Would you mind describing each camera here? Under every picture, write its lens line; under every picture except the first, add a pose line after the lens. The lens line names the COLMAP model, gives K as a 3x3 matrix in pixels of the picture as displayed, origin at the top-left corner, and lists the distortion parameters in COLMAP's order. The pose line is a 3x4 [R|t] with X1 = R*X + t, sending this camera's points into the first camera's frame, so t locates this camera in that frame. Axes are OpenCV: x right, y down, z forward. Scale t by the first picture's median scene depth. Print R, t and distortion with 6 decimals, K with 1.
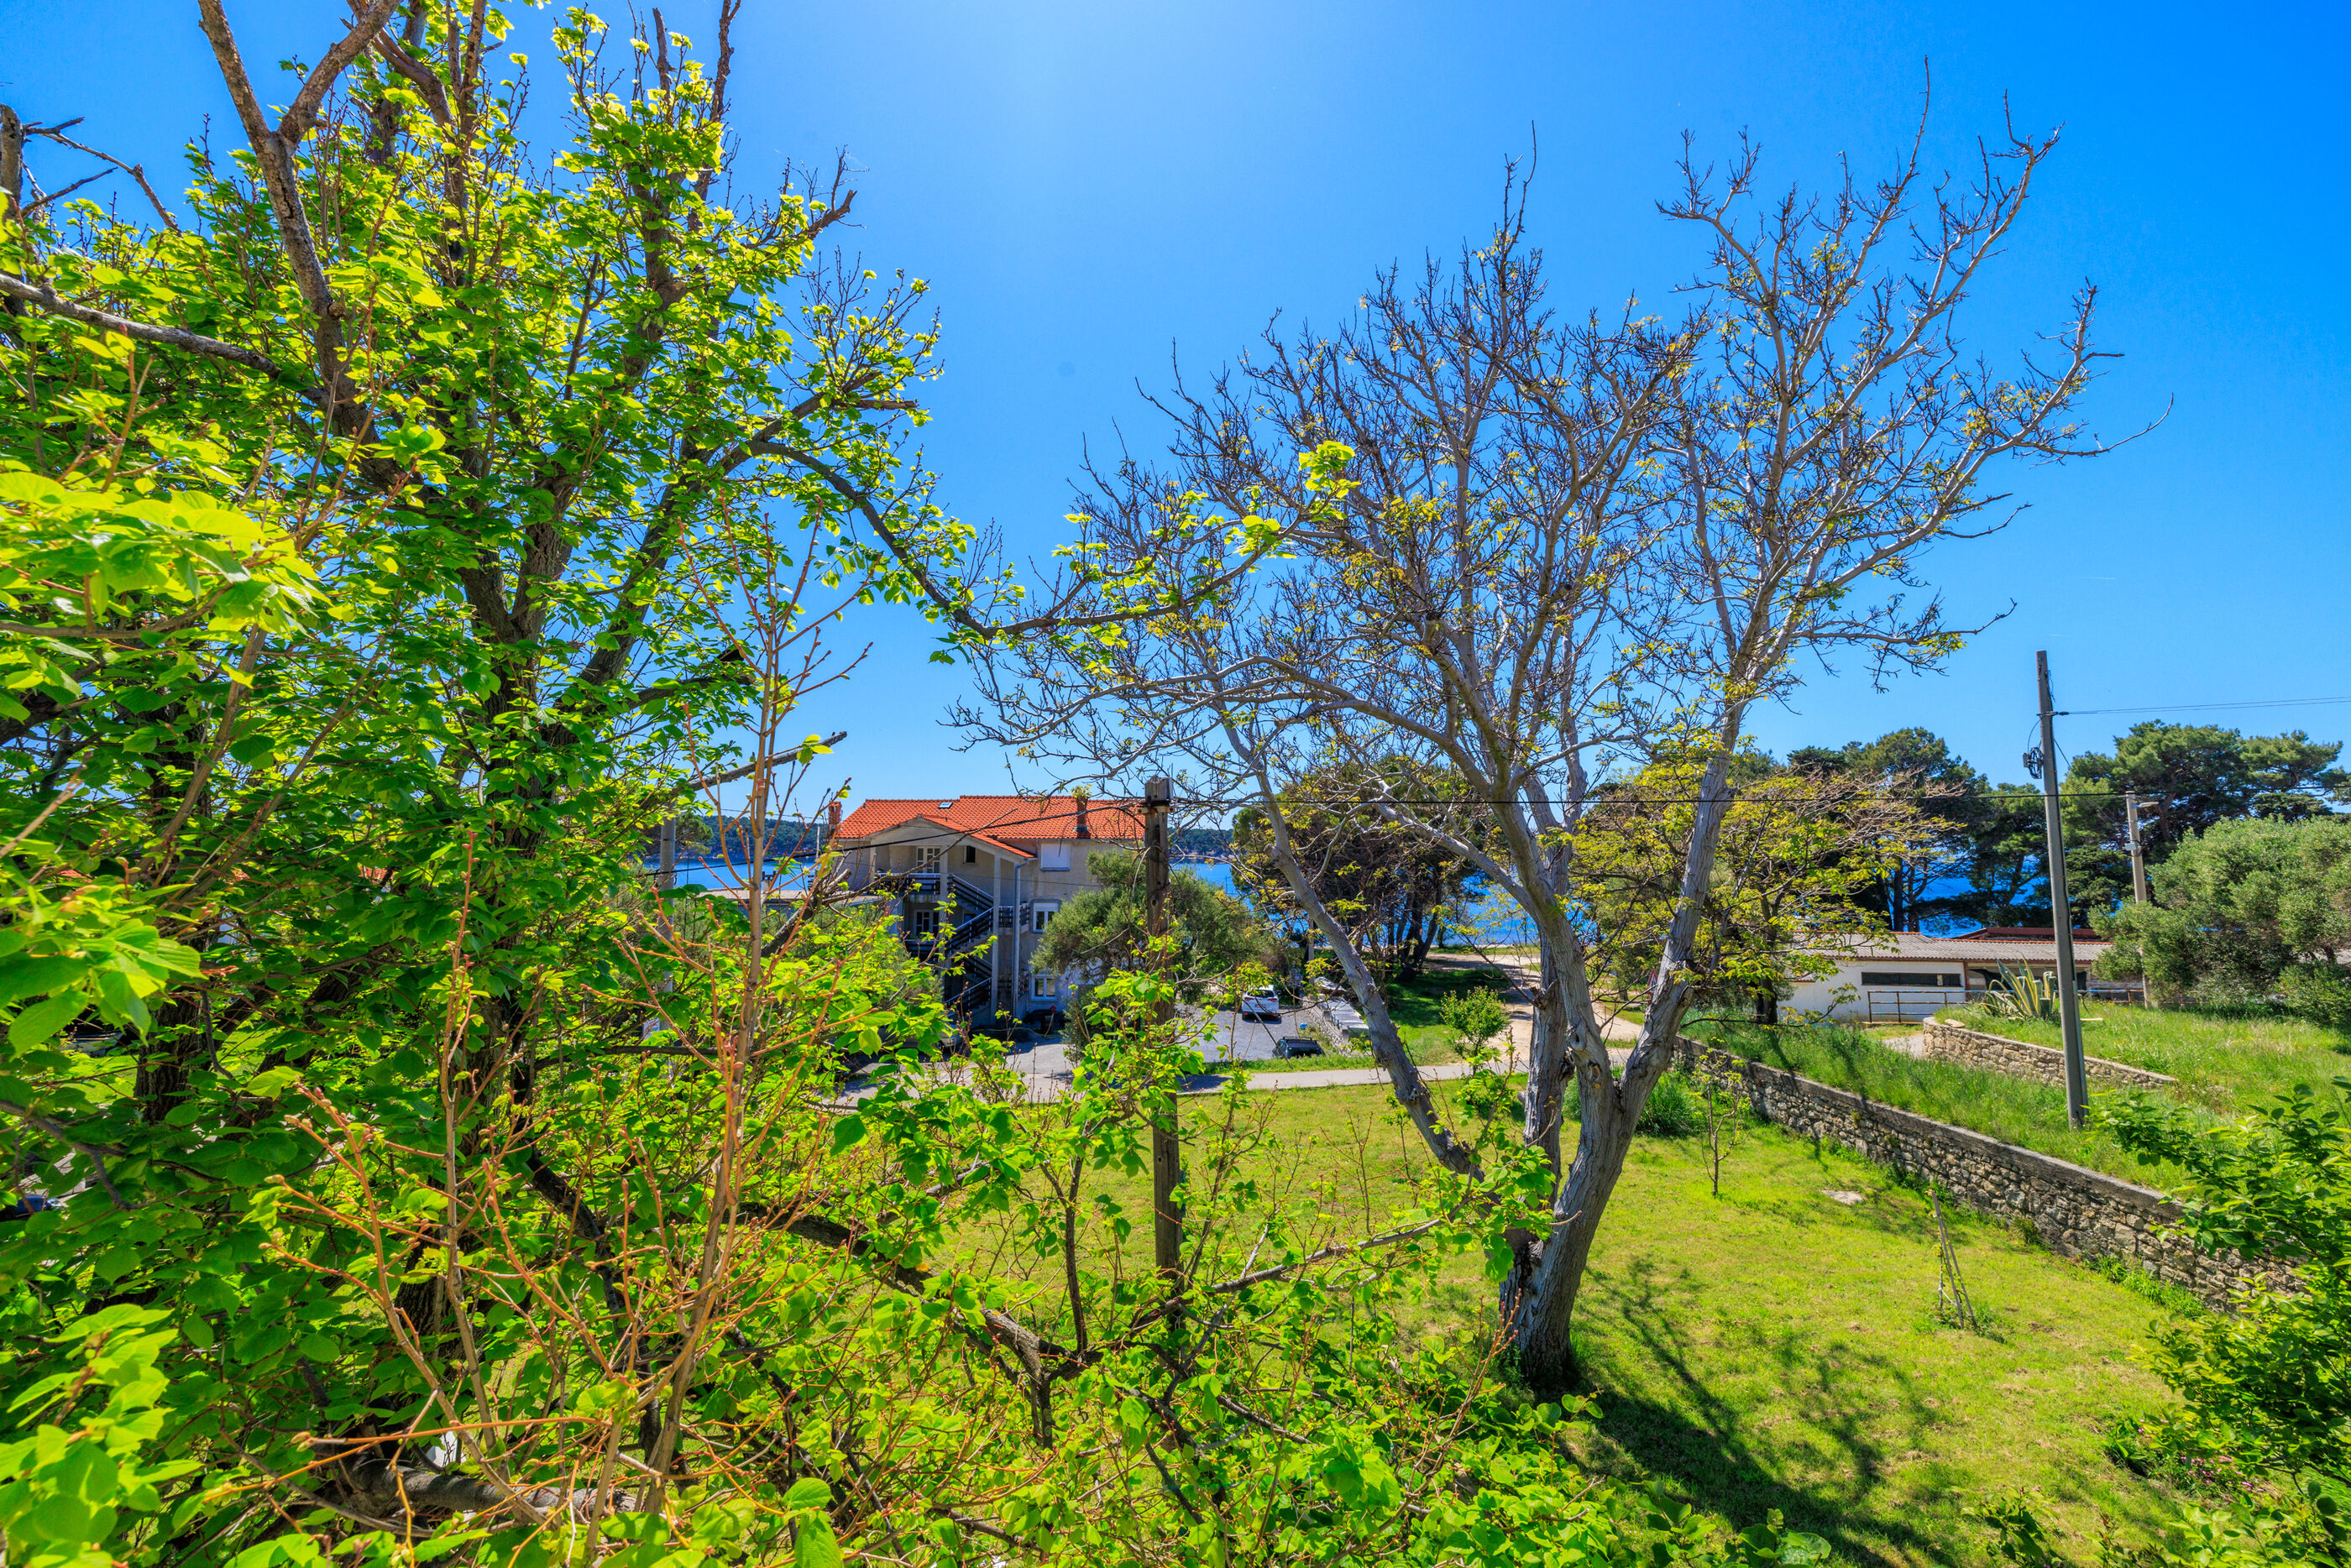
lens RADIAL K [[1038.9, 0, 1206.3], [0, 1038.9, 757.5], [0, 0, 1]] dist [0.004744, 0.000407]
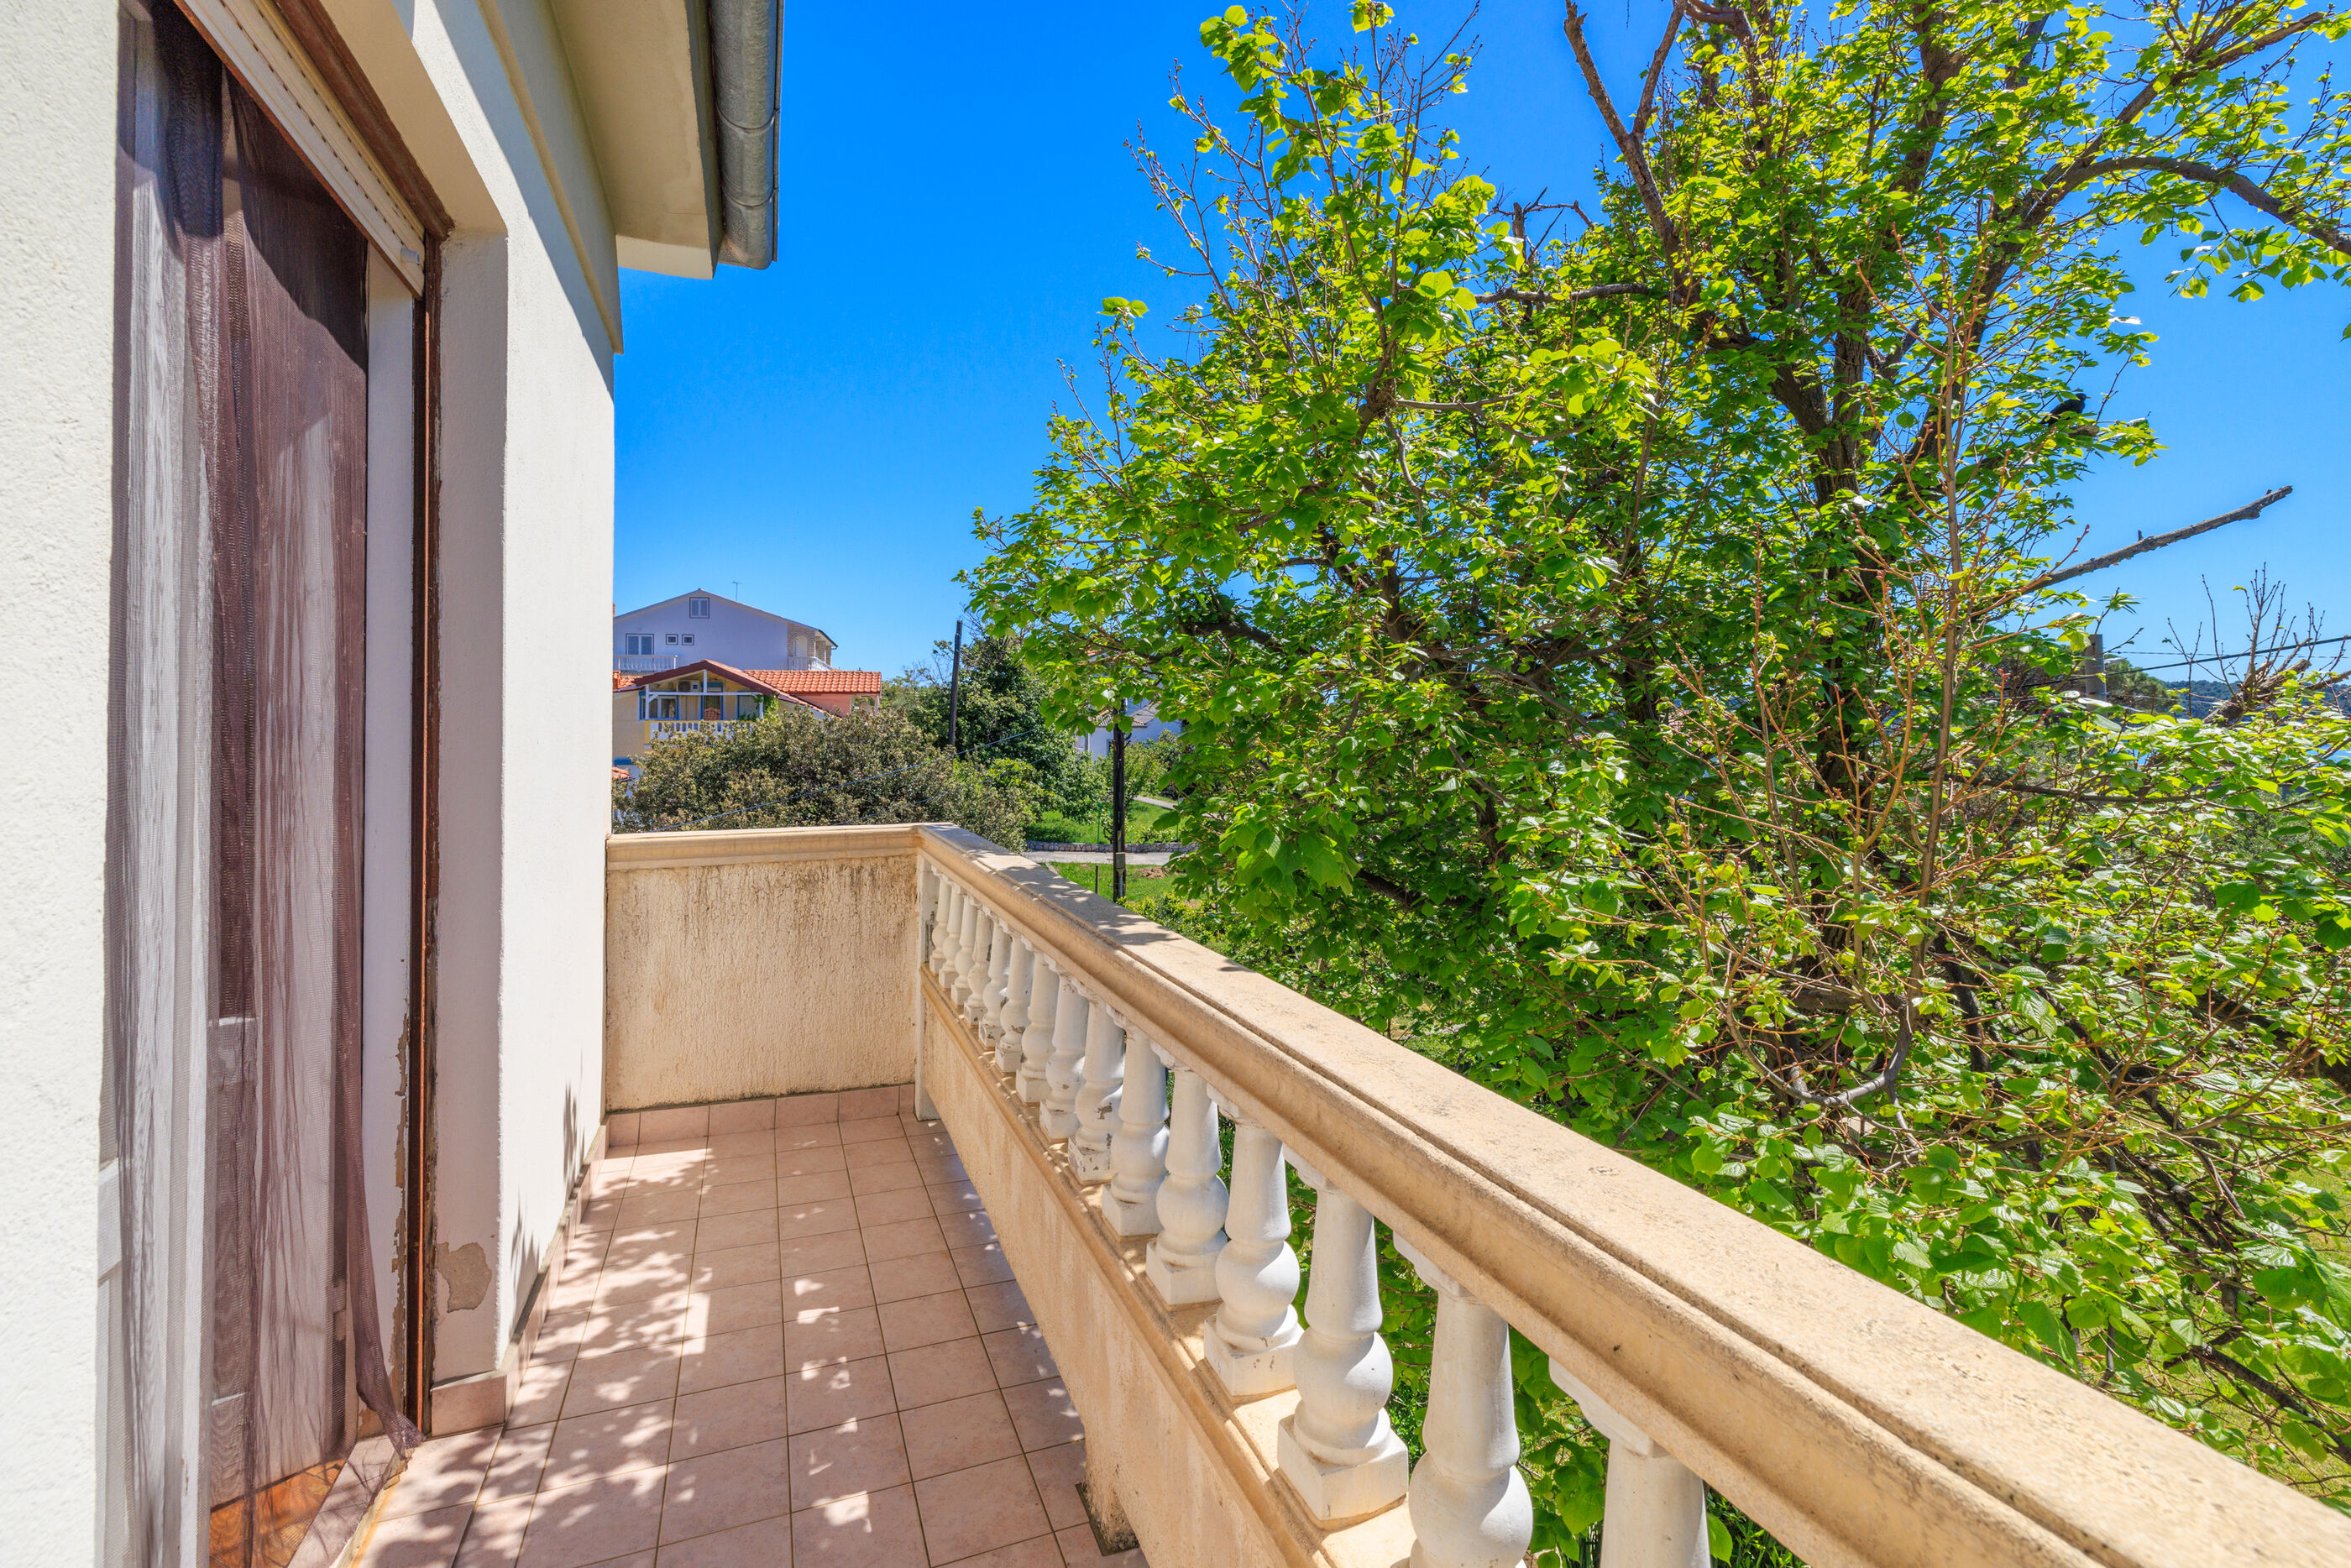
lens RADIAL K [[1006.6, 0, 1178.1], [0, 1006.6, 726.7], [0, 0, 1]] dist [0.002125, -0.000402]
pose [[0.350388, -0.005688, -0.936587, 0.133020], [0.106520, 0.993735, 0.033815, 0.076700], [0.930528, -0.111613, 0.348799, -0.122071]]
